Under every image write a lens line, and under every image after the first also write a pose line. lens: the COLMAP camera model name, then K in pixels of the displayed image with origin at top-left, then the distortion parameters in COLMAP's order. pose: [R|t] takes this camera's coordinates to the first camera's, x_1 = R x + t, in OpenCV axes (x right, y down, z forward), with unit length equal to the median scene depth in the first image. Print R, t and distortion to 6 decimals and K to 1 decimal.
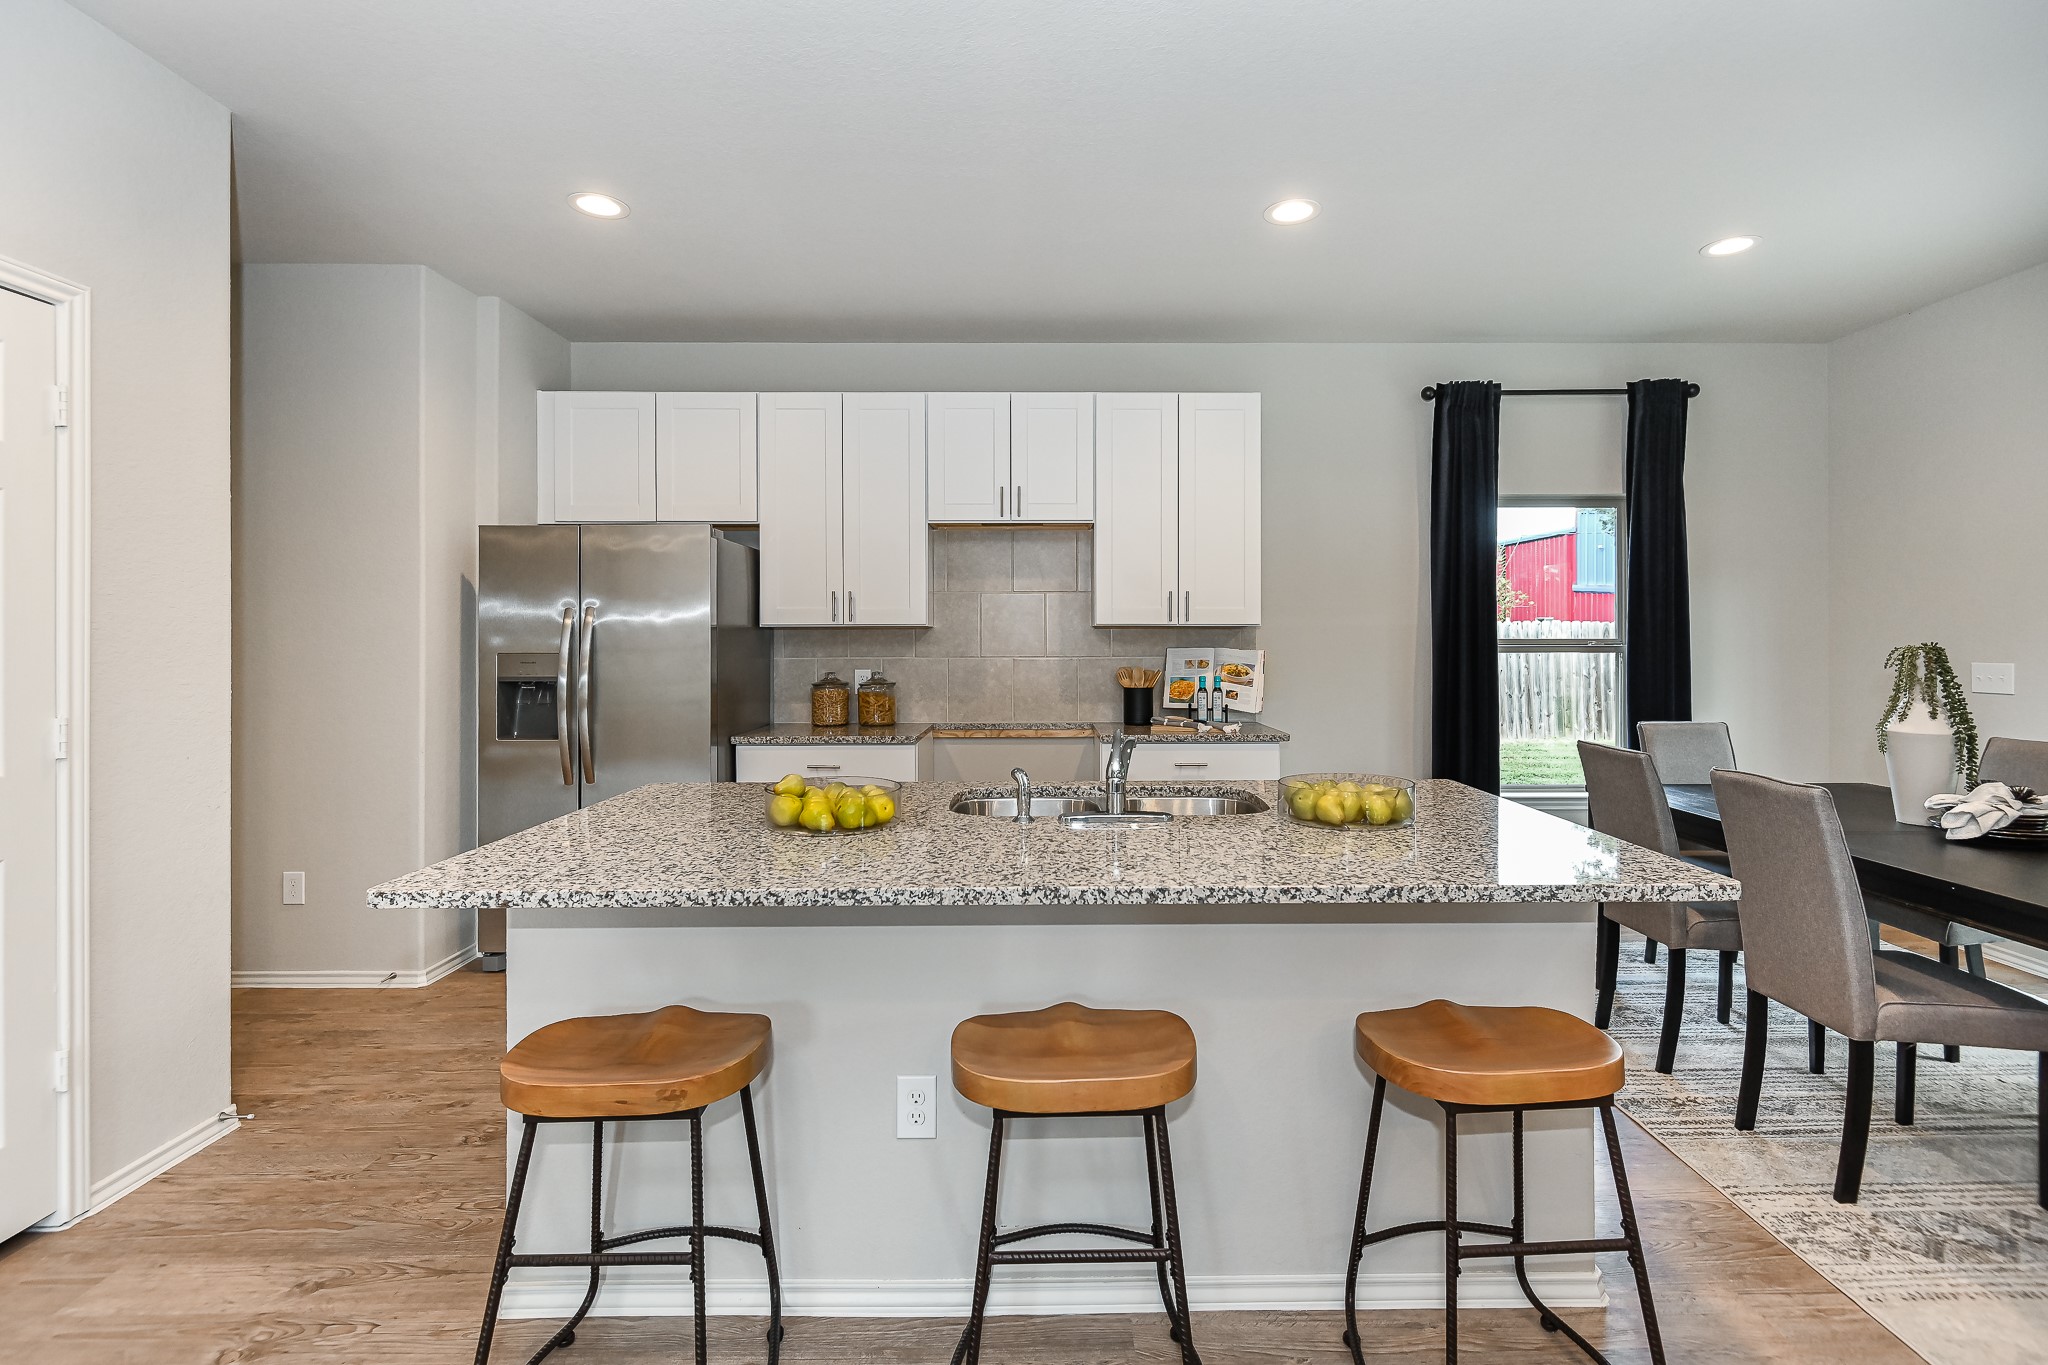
lens RADIAL K [[946.3, 0, 1048.7], [0, 946.3, 639.3], [0, 0, 1]] dist [0.006554, -0.006191]
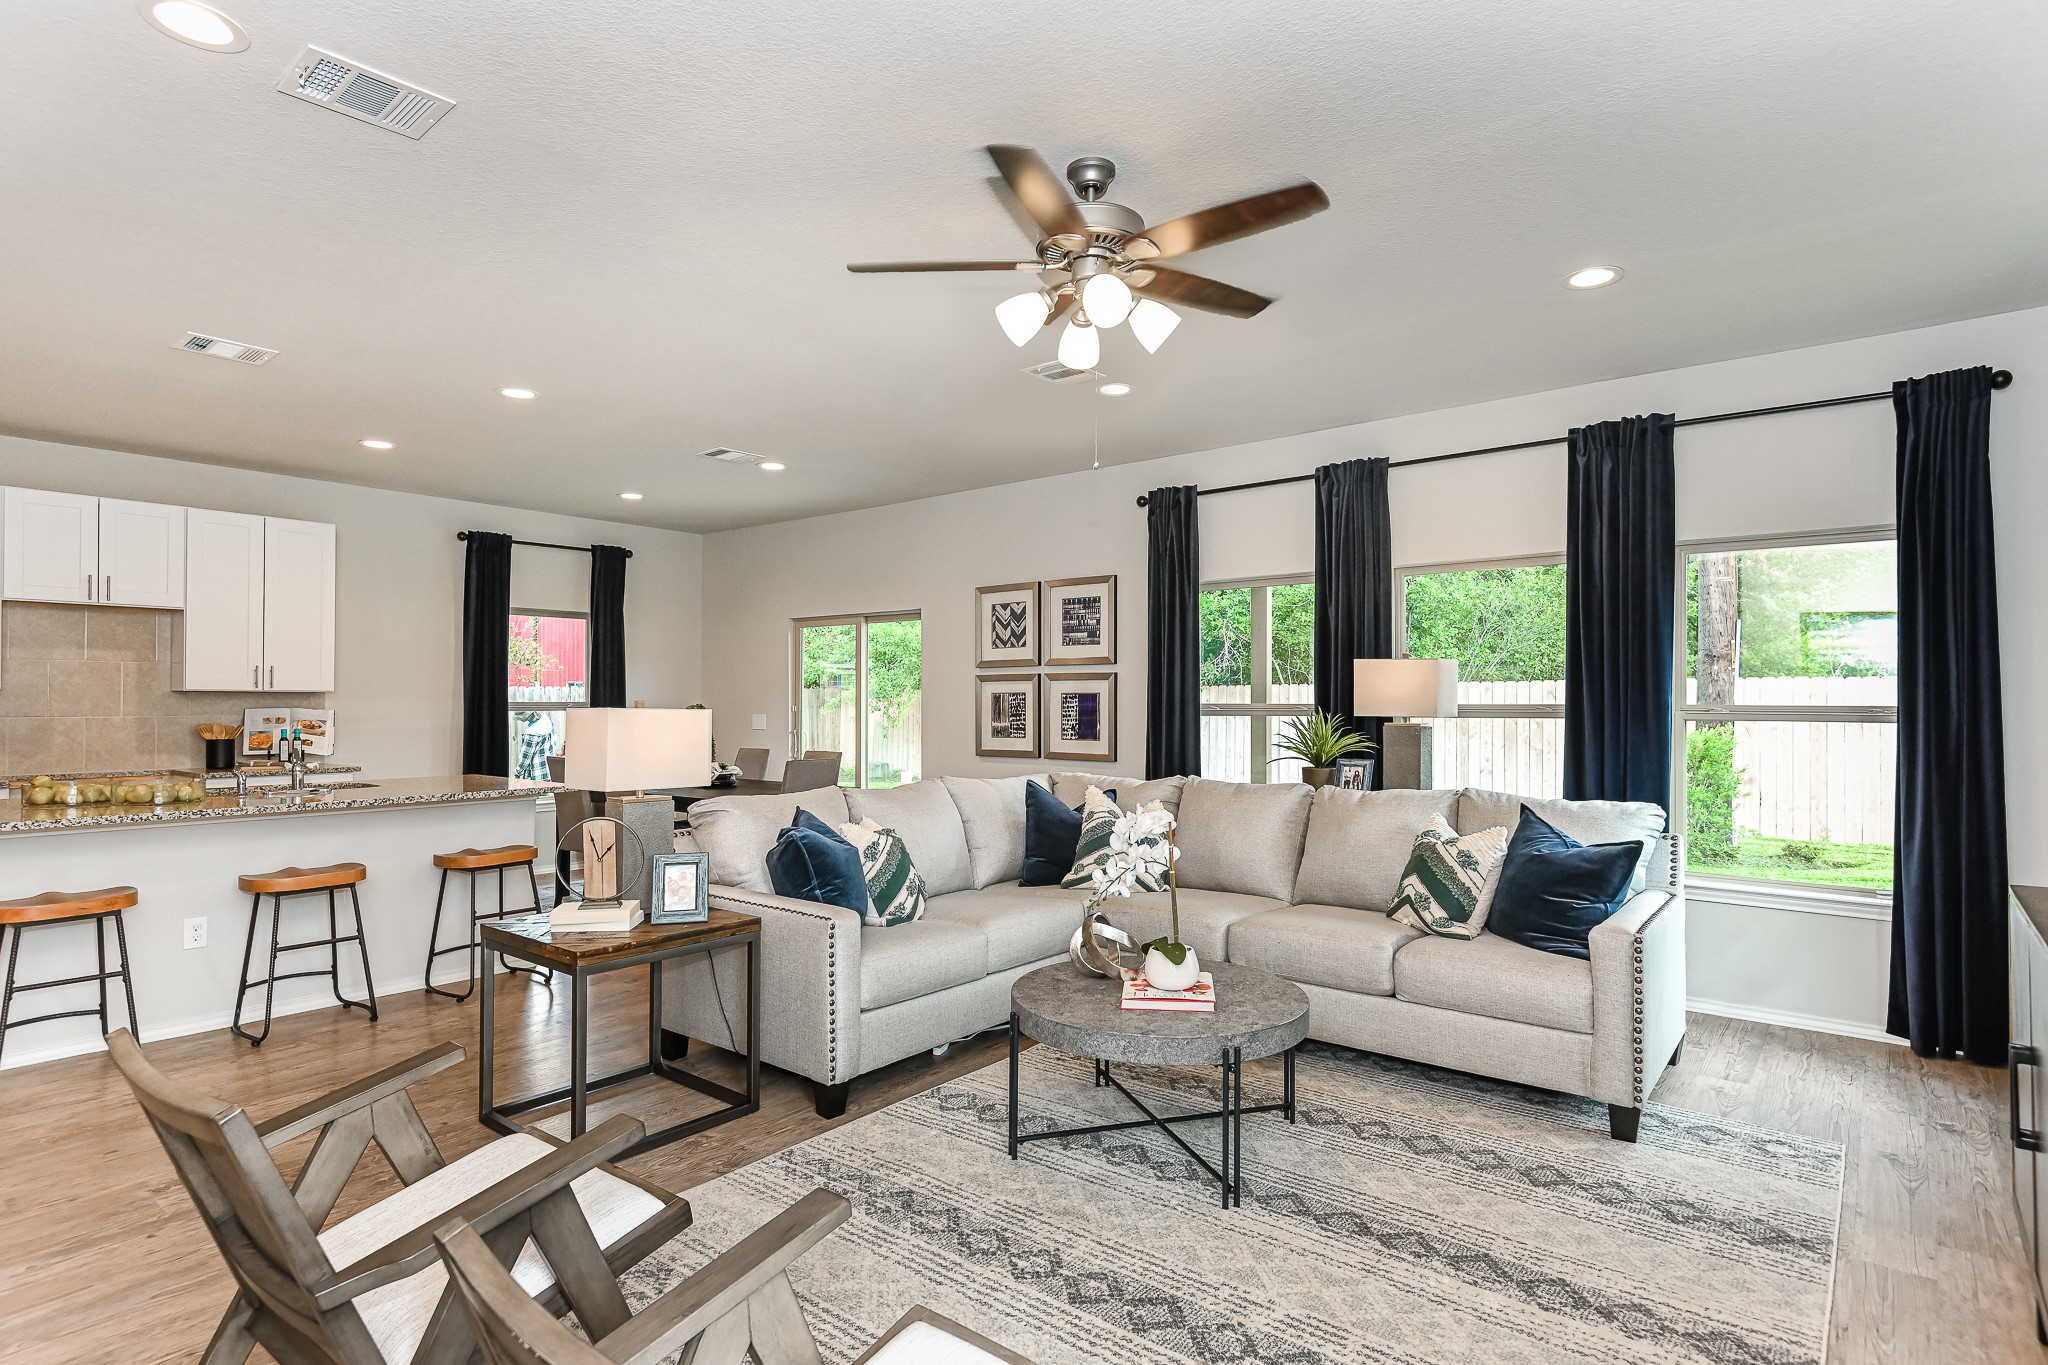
lens RADIAL K [[1058.7, 0, 1022.9], [0, 1058.7, 687.4], [0, 0, 1]] dist [0.031480, -0.018611]
pose [[0.642761, 0.012748, 0.765961, -0.330151], [-0.001289, 0.999878, -0.015560, 0.002097], [-0.766066, 0.009014, 0.642699, -0.787917]]
